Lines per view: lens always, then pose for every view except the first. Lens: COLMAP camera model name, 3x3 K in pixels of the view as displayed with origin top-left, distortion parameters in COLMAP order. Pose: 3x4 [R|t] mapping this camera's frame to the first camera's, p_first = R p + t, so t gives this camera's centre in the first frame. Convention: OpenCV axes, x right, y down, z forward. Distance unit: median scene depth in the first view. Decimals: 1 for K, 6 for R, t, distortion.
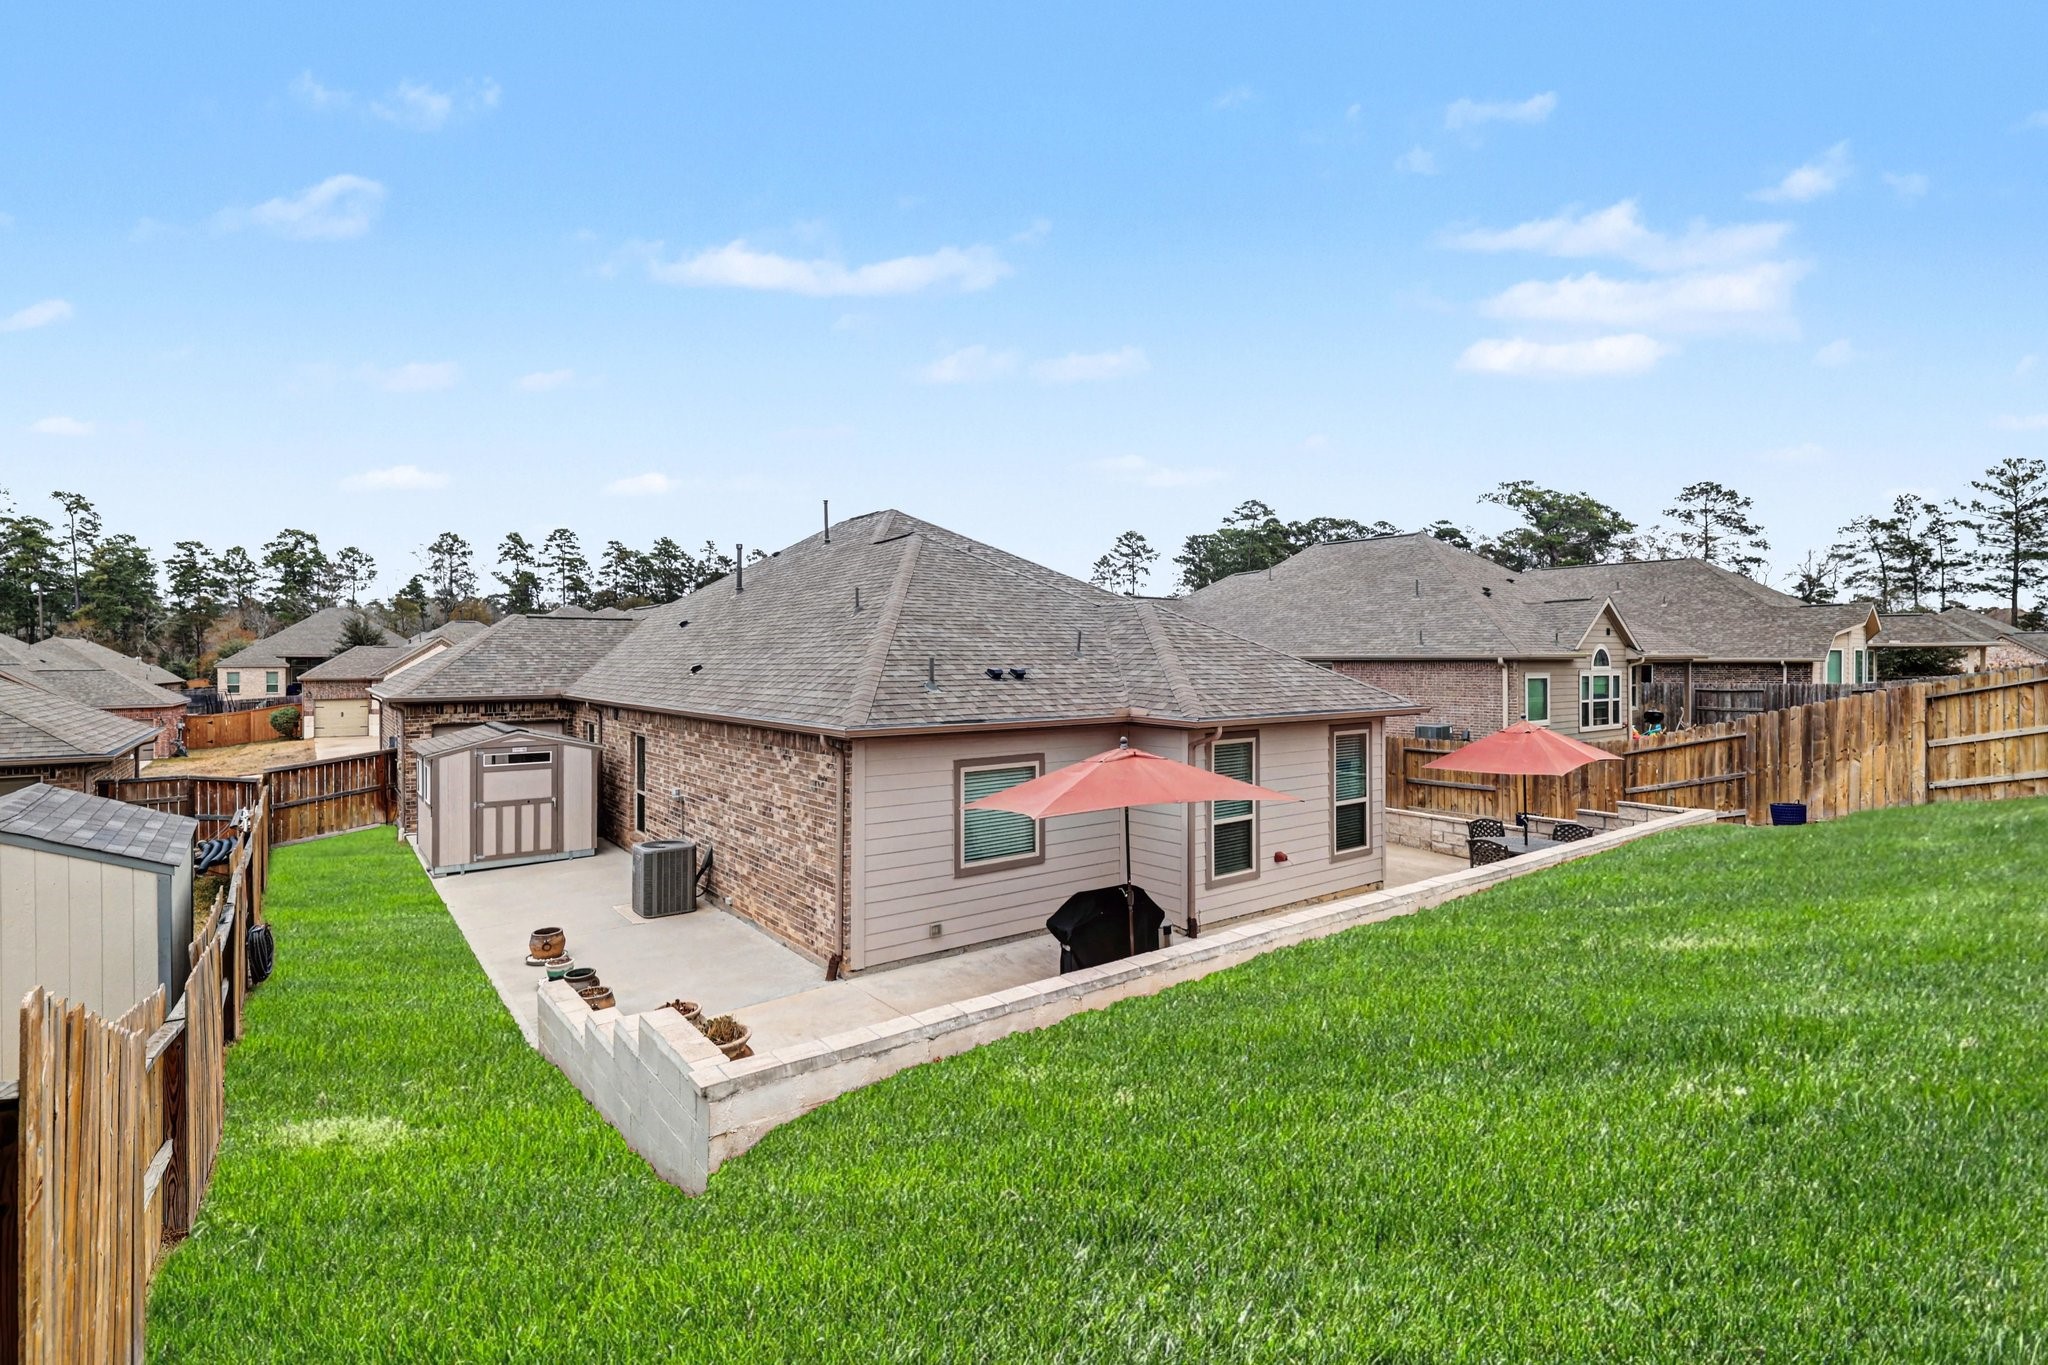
lens RADIAL K [[915.1, 0, 1017.4], [0, 915.1, 679.4], [0, 0, 1]] dist [0.001922, 0.000313]
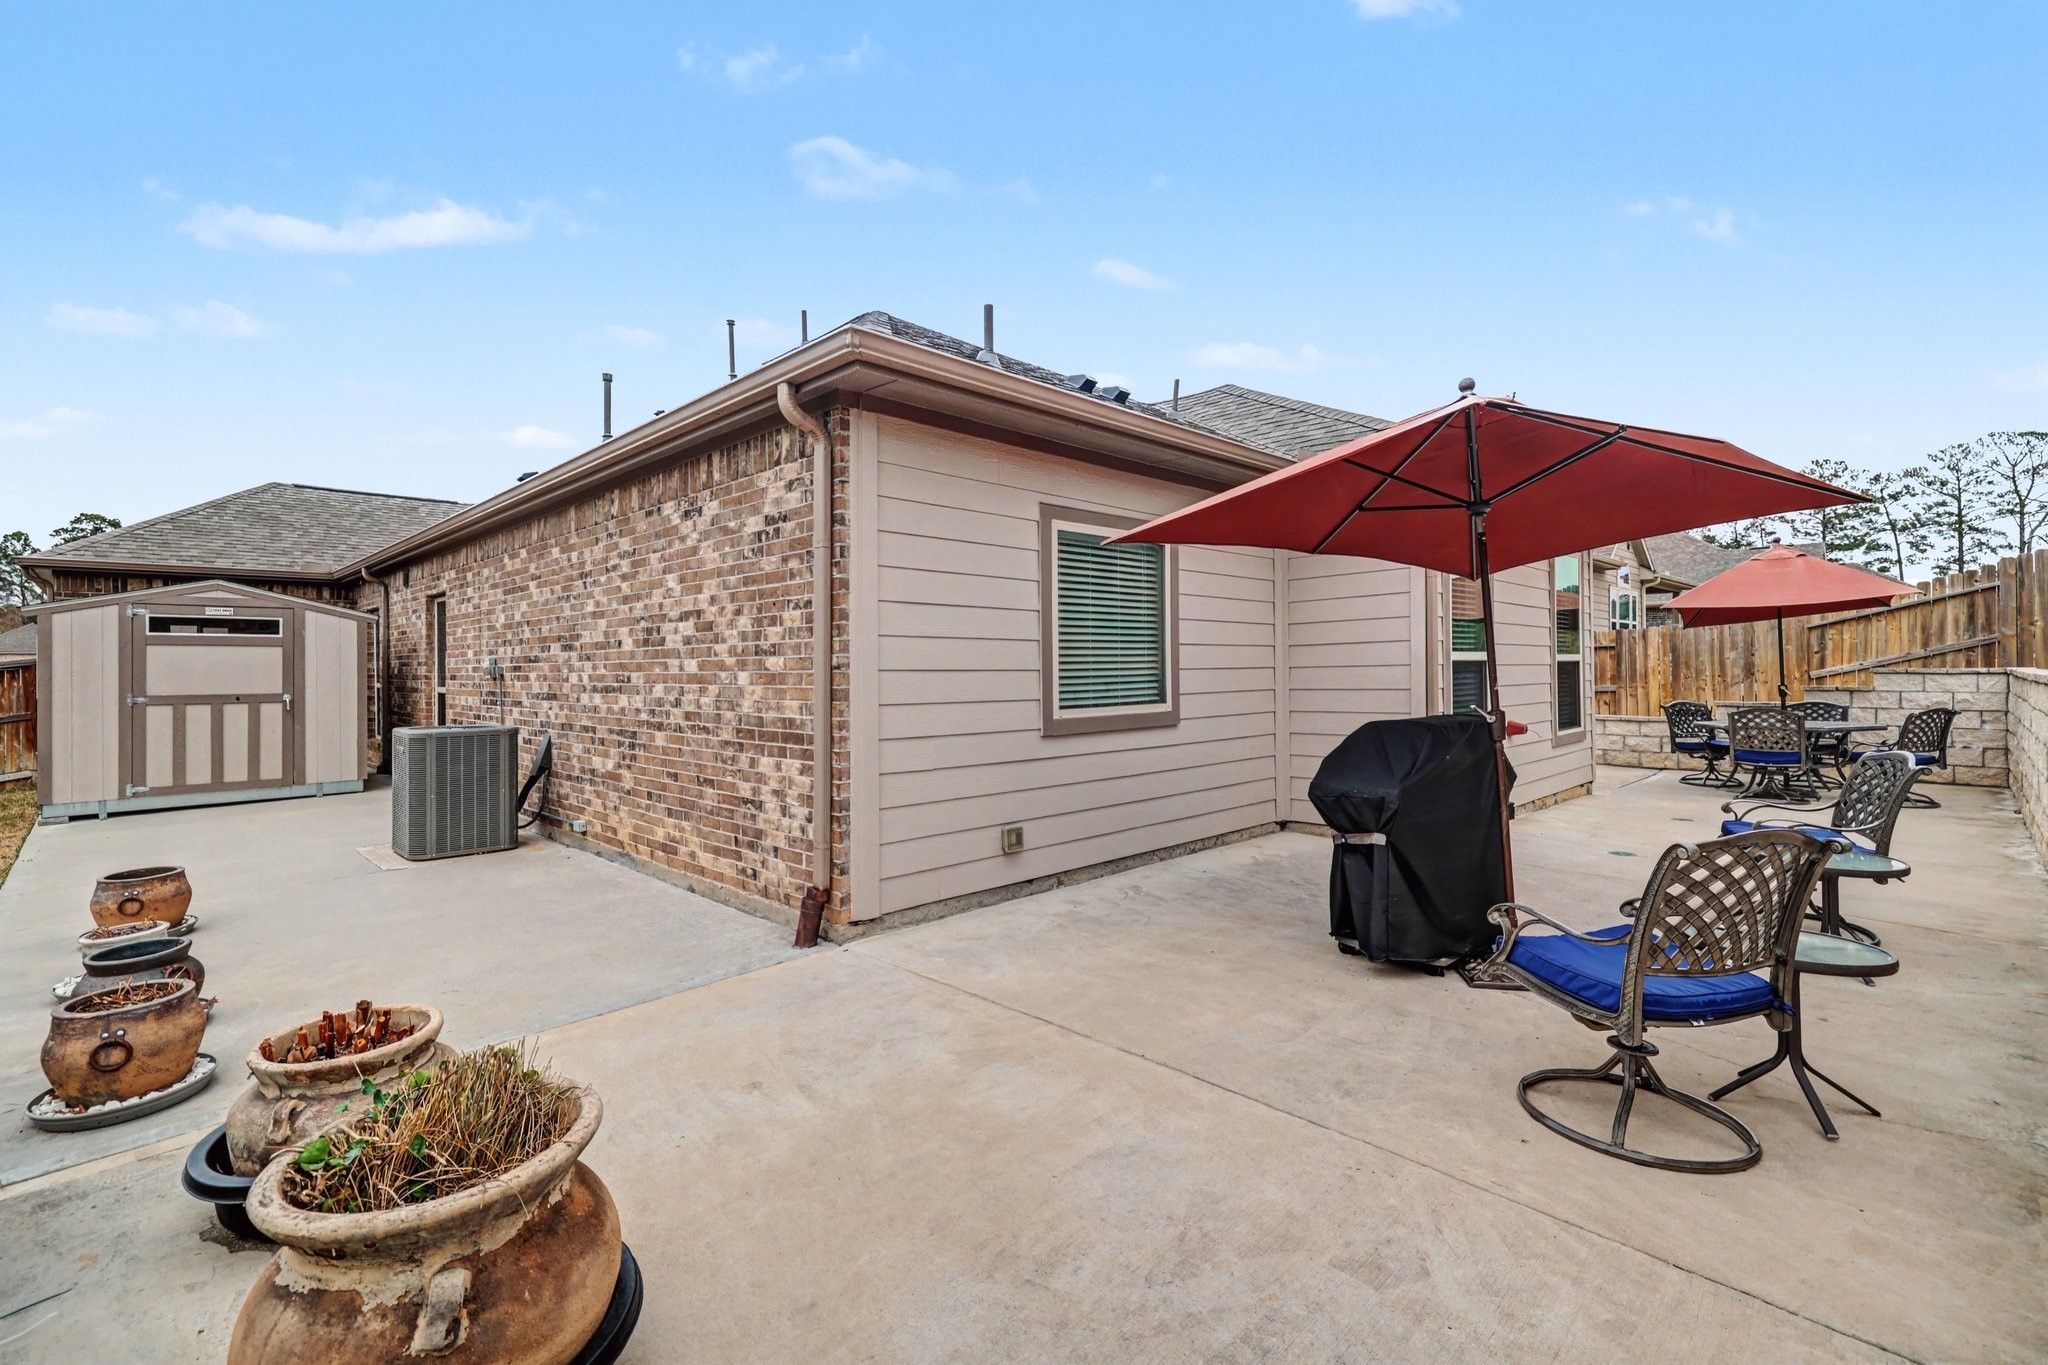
lens RADIAL K [[915.1, 0, 1021.9], [0, 915.1, 667.7], [0, 0, 1]] dist [0.001922, 0.000313]
pose [[0.992578, -0.010022, 0.121200, -0.134154], [0.011060, 0.999908, -0.007889, 0.174464], [-0.121110, 0.009170, 0.992597, 0.479493]]
